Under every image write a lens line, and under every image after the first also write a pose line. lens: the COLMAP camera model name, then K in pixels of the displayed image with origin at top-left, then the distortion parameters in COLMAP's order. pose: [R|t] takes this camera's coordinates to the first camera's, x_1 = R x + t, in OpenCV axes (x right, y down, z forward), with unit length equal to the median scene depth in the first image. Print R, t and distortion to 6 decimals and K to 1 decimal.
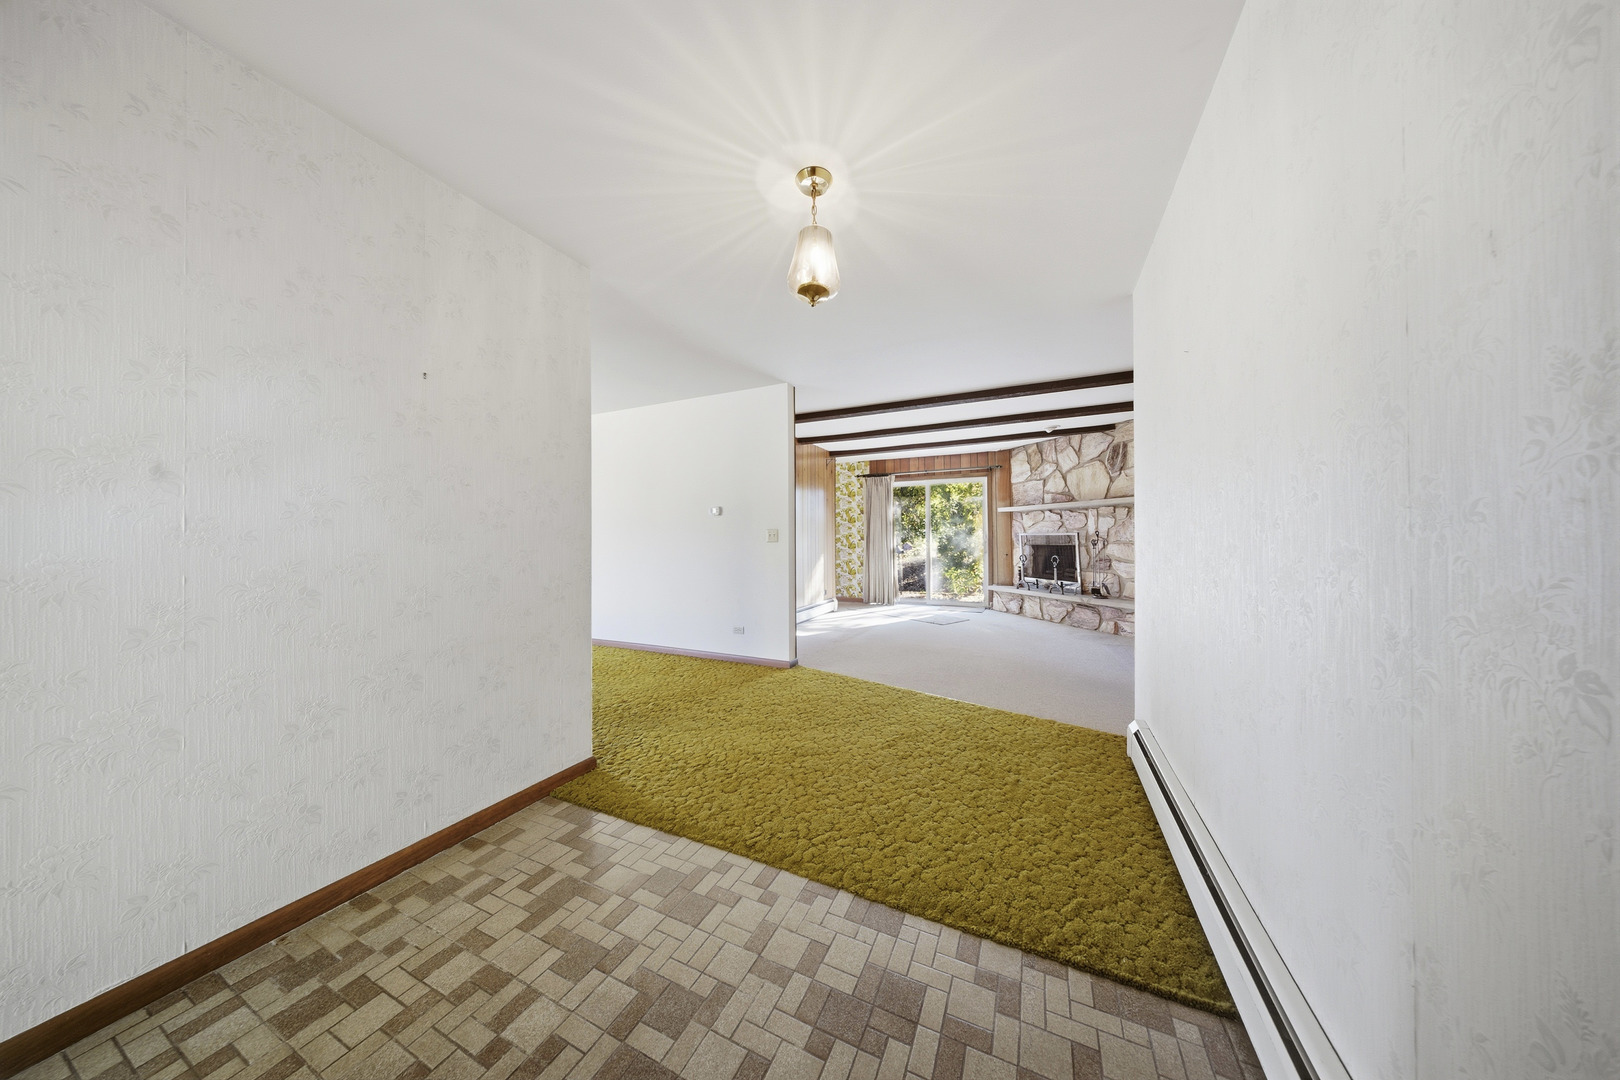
lens RADIAL K [[480.5, 0, 810.0], [0, 480.5, 540.0], [0, 0, 1]] dist [-0.000191, -0.000024]
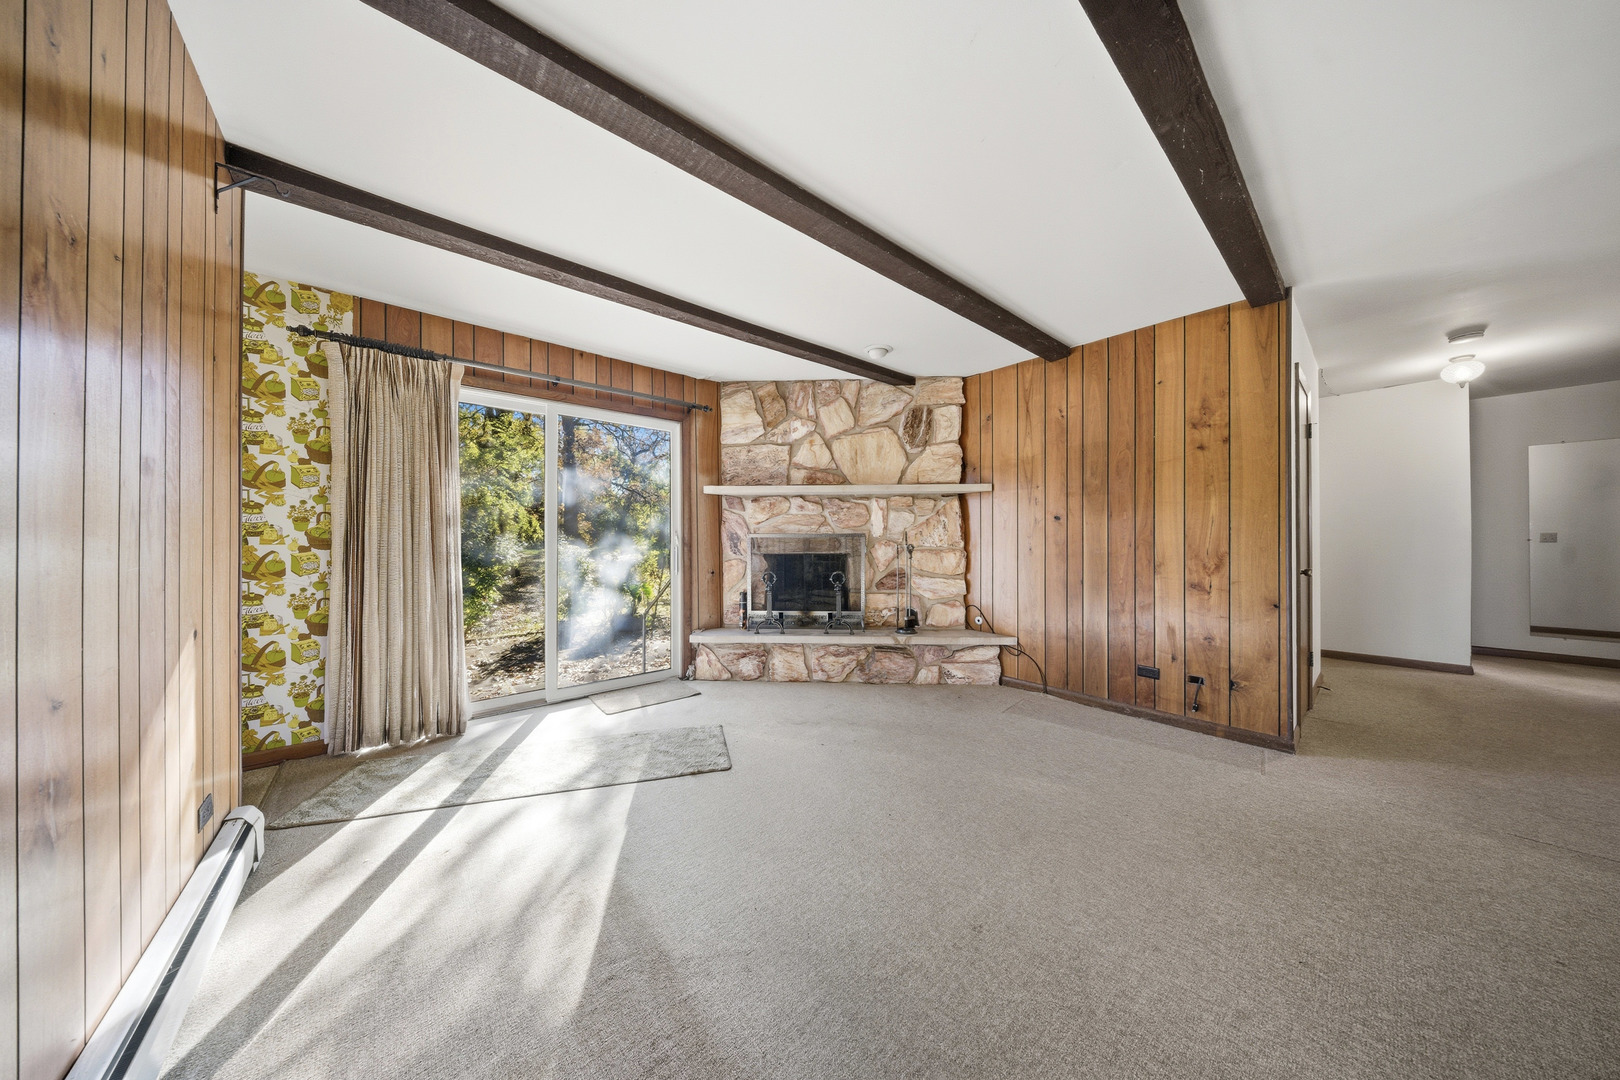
lens RADIAL K [[480.5, 0, 810.0], [0, 480.5, 540.0], [0, 0, 1]] dist [-0.000191, -0.000024]
pose [[0.415337, 0.007220, 0.909639, -0.046848], [0.002817, 0.999953, -0.009223, -0.001646], [-0.909663, 0.006393, 0.415297, 0.736024]]
